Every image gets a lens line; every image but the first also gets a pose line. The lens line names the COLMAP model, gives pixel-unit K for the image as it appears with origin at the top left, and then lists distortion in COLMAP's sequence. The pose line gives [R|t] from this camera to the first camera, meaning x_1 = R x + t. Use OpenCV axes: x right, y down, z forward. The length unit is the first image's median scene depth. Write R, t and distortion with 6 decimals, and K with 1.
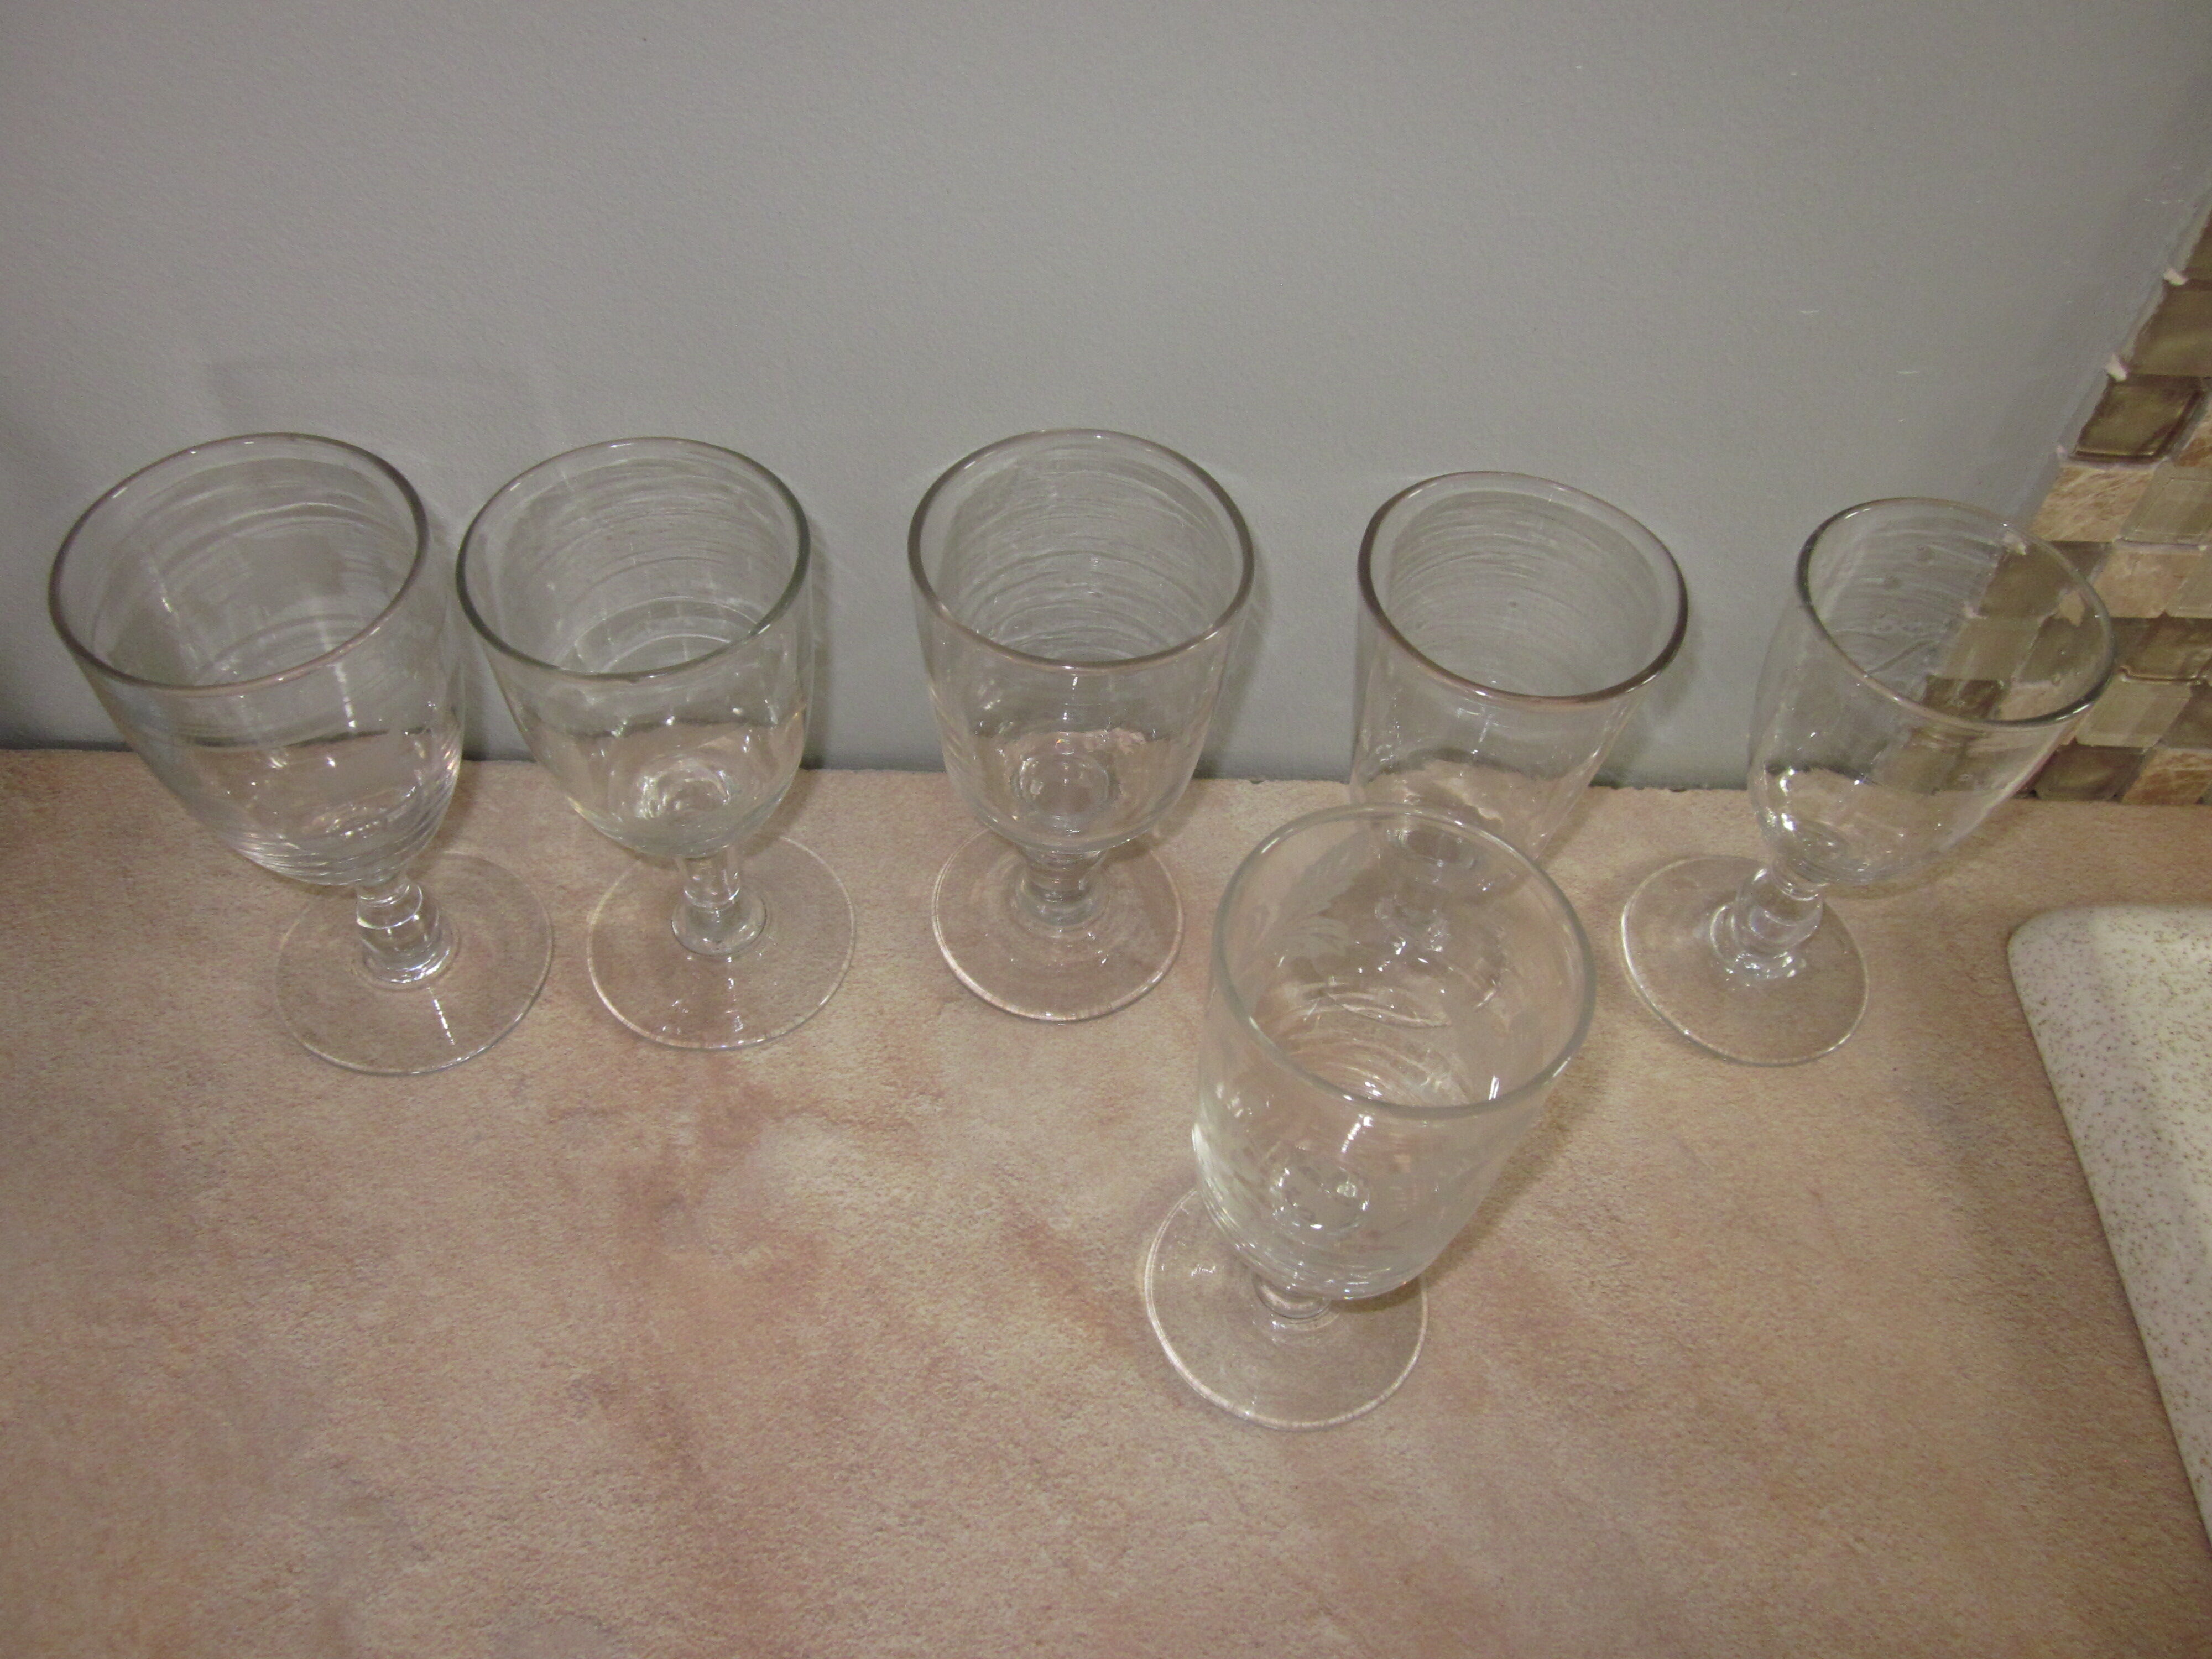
lens RADIAL K [[1834.5, 0, 1113.1], [0, 1834.5, 831.3], [0, 0, 1]] dist [-0.023563, 0.003863]
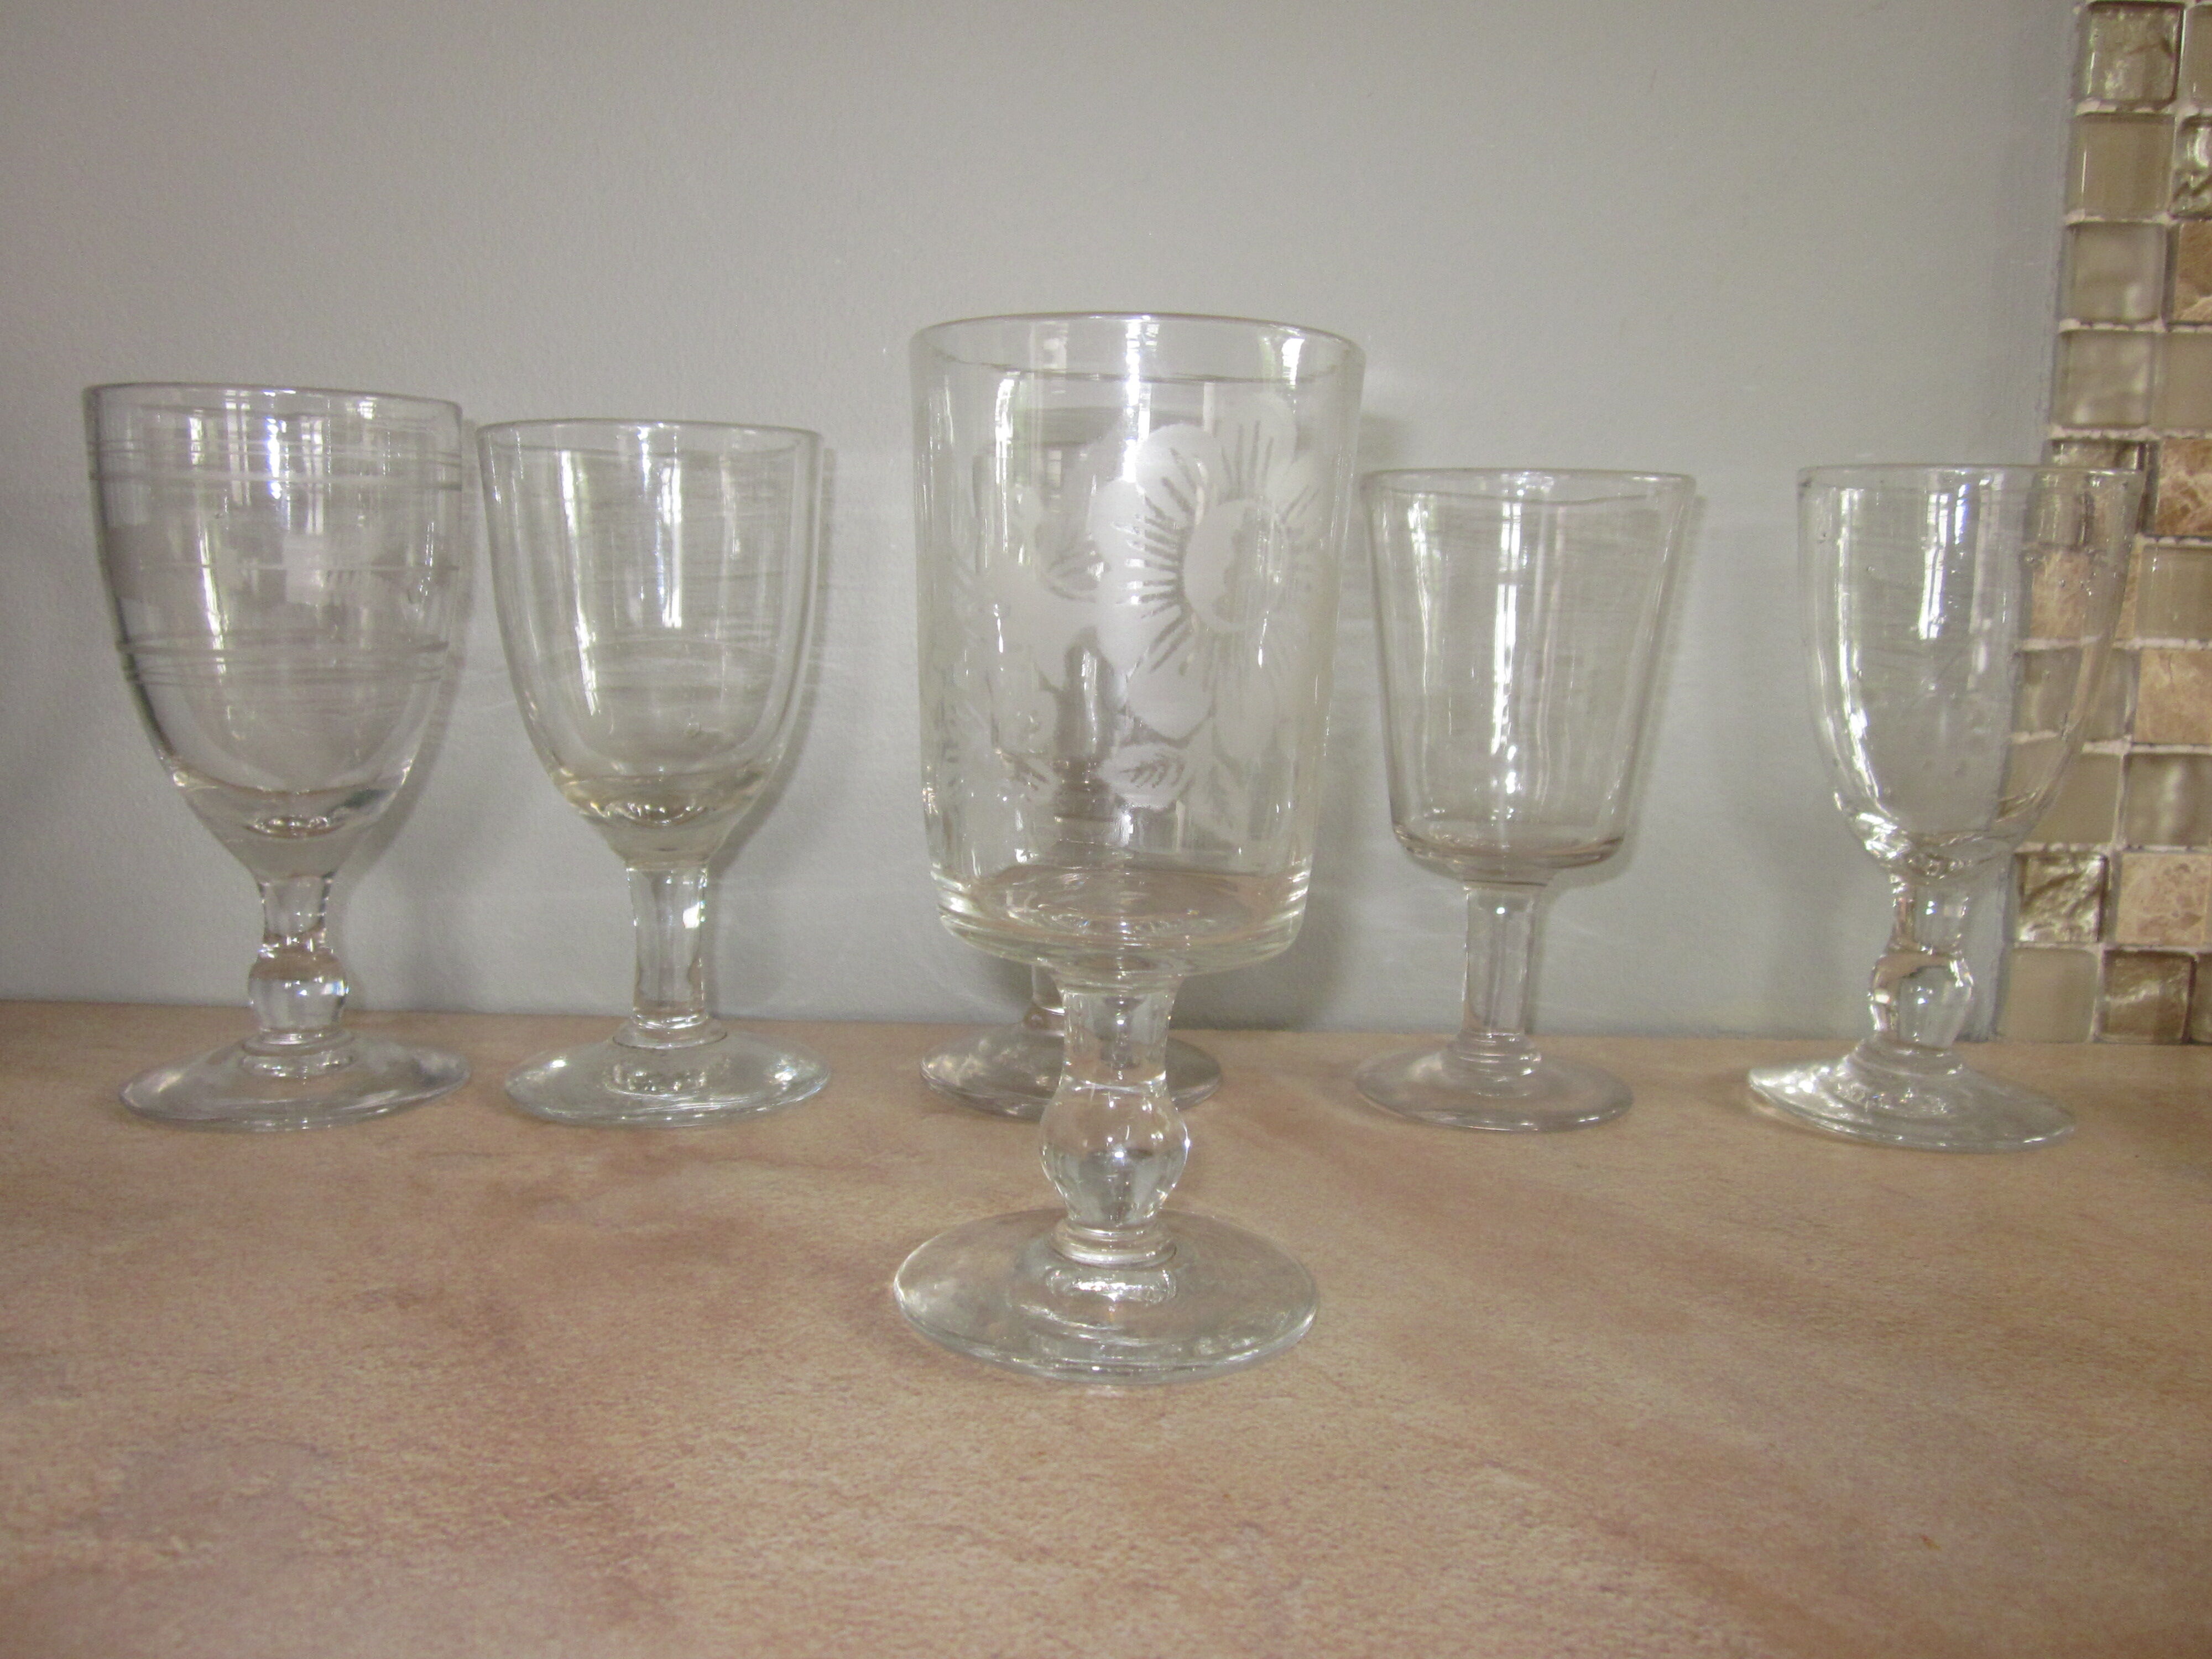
lens RADIAL K [[1834.5, 0, 1102.6], [0, 1834.5, 833.4], [0, 0, 1]] dist [-0.023563, 0.003863]
pose [[0.999647, -0.022024, -0.014860, -0.000419], [0.005148, 0.709272, -0.704917, 0.615123], [0.026065, 0.704591, 0.709135, 0.358276]]
